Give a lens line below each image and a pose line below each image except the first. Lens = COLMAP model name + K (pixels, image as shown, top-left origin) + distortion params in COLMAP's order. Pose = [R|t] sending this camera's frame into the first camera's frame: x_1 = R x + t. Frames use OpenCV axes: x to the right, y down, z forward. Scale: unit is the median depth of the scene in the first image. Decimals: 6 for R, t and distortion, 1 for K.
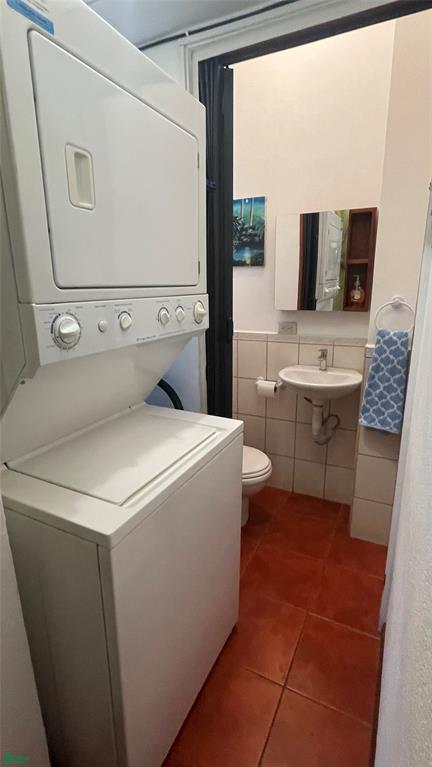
lens RADIAL K [[381.2, 0, 216.0], [0, 381.2, 383.5], [0, 0, 1]] dist [-0.003280, -0.000328]
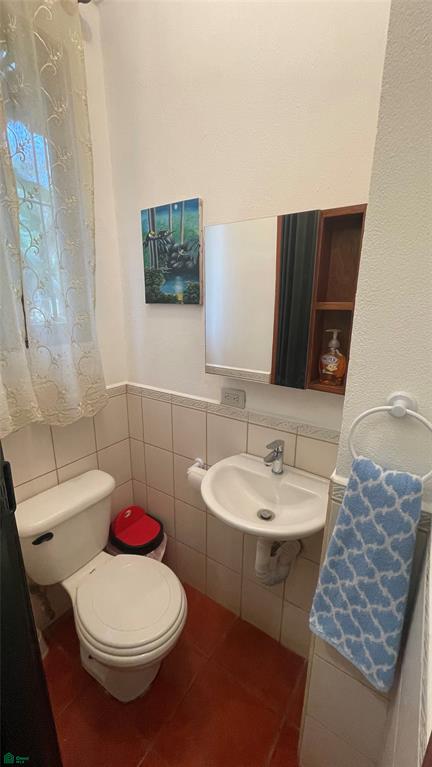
lens RADIAL K [[311.9, 0, 216.0], [0, 311.9, 383.5], [0, 0, 1]] dist [0.001077, 0.000342]
pose [[0.990164, 0.059493, -0.126635, 0.237747], [-0.060165, 0.998187, -0.001490, -0.175605], [0.126317, 0.009094, 0.991948, 0.473037]]
